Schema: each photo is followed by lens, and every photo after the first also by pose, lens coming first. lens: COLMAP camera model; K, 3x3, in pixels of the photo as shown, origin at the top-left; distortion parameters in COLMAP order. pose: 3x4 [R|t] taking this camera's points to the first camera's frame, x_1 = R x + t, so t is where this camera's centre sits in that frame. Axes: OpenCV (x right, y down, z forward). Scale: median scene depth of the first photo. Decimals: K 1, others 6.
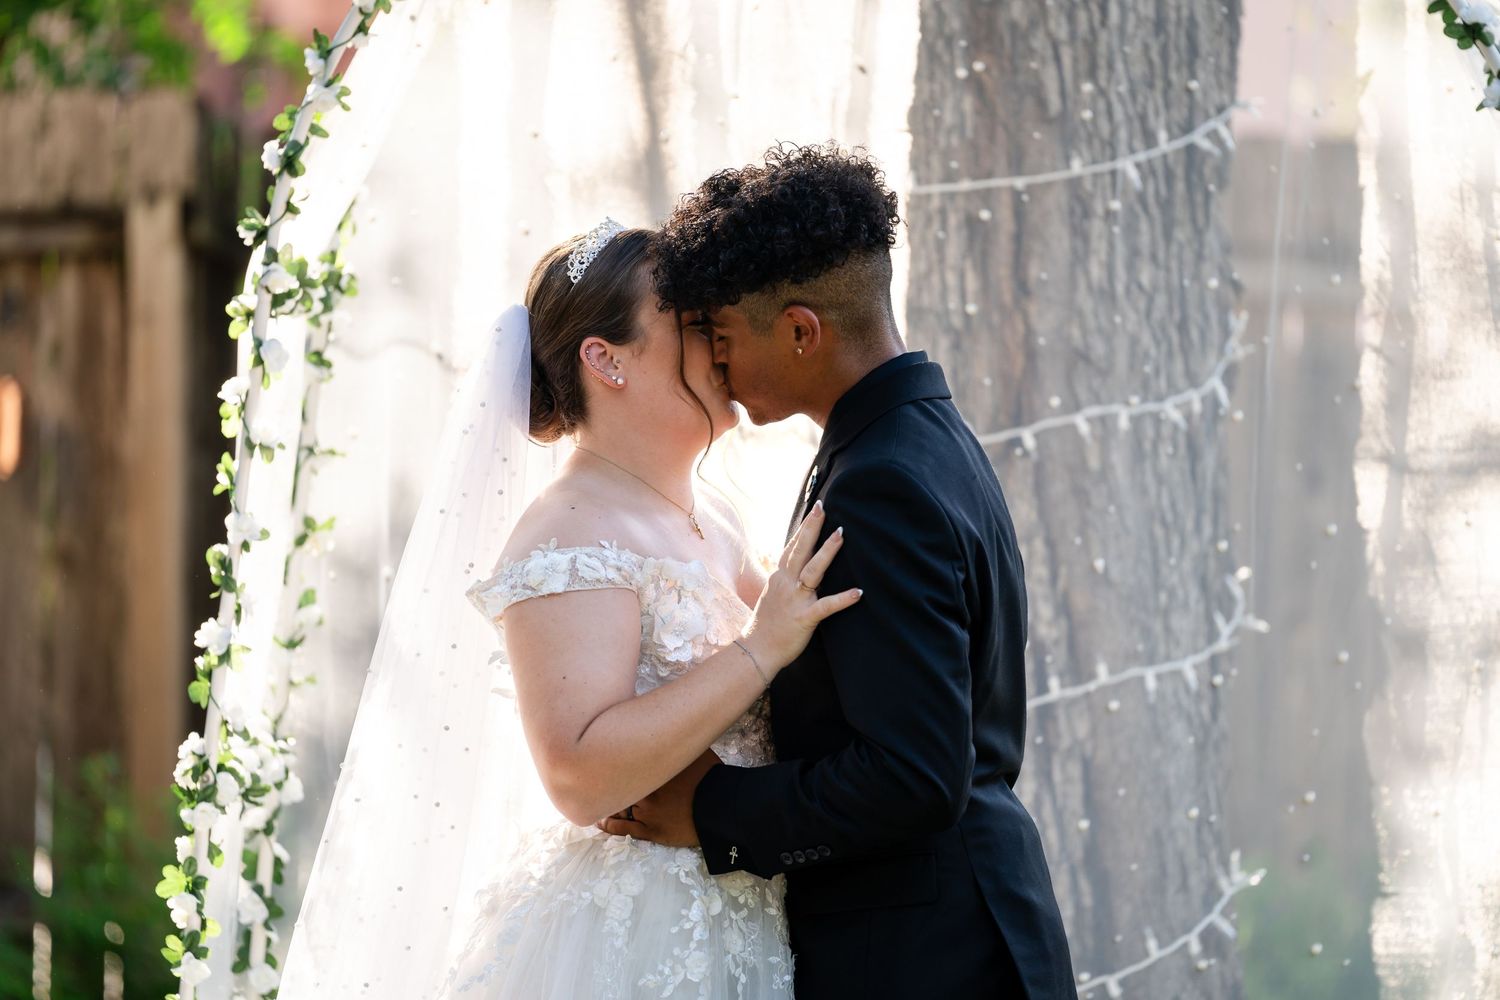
lens RADIAL K [[9043.0, 0, 750.7], [0, 9043.0, 494.8], [0, 0, 1]] dist [0.169506, 0.000000]
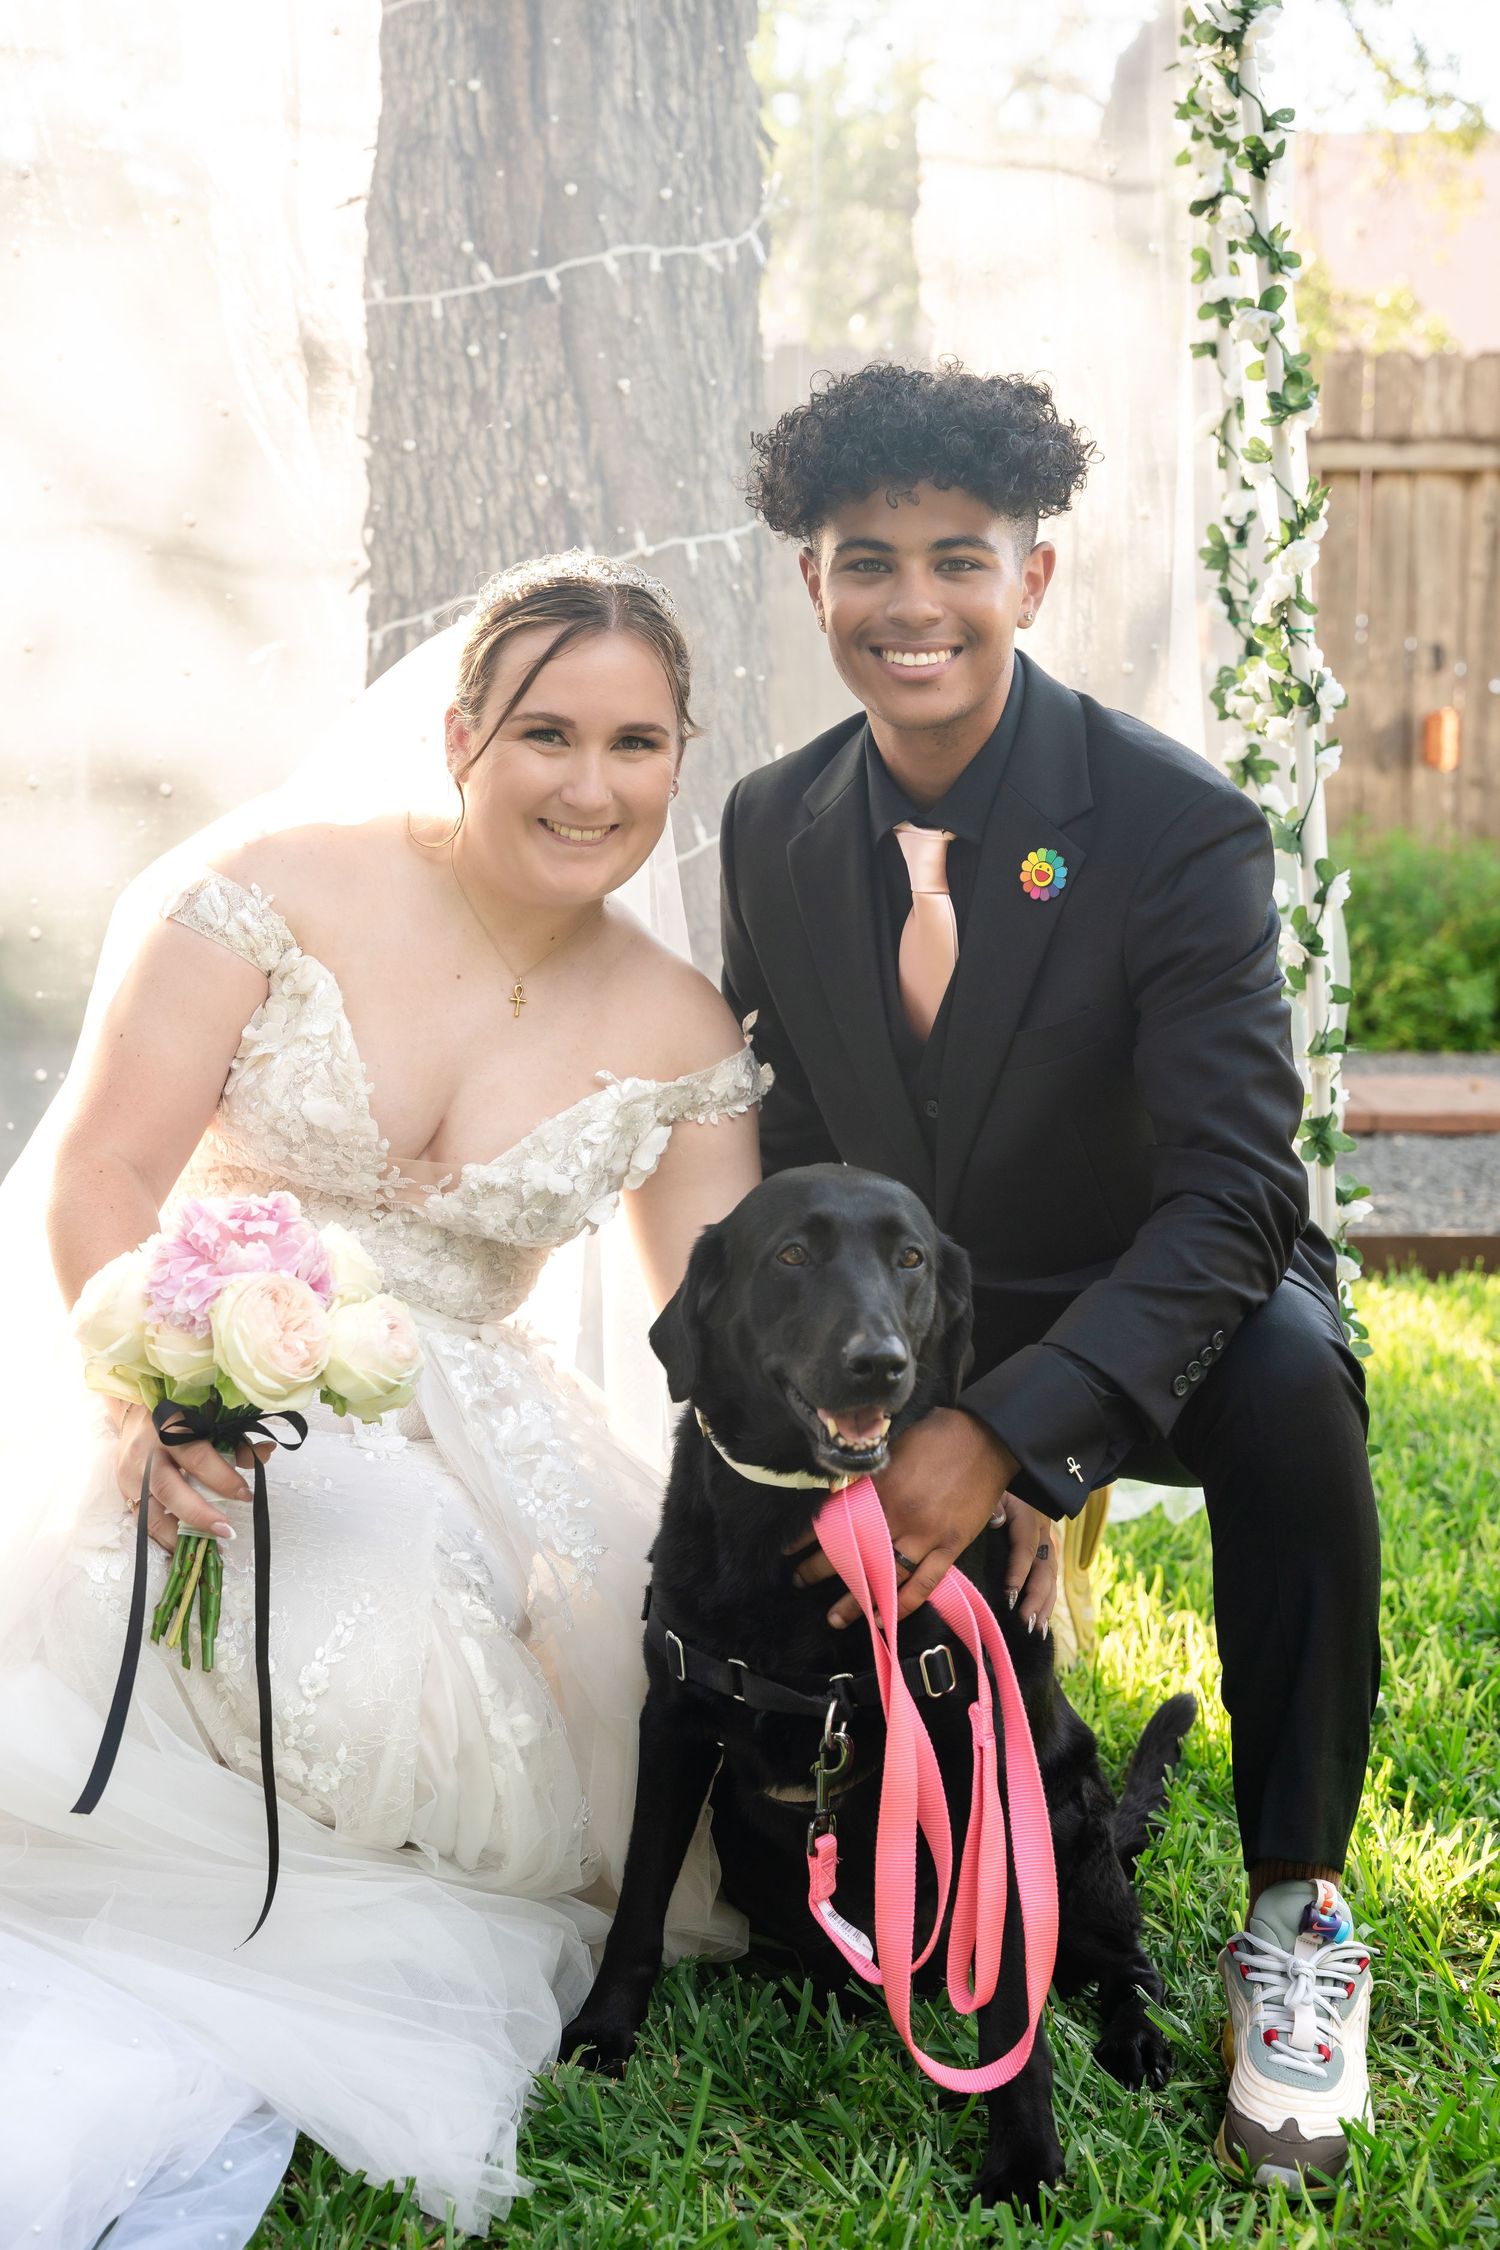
lens RADIAL K [[3189.8, 0, 730.9], [0, 3189.8, 1114.6], [0, 0, 1]] dist [-0.001583, 0.000000]
pose [[0.997841, -0.032758, 0.056927, 0.027490], [0.026273, 0.993456, 0.111154, 0.042398], [-0.060195, -0.109418, 0.992171, 0.666106]]
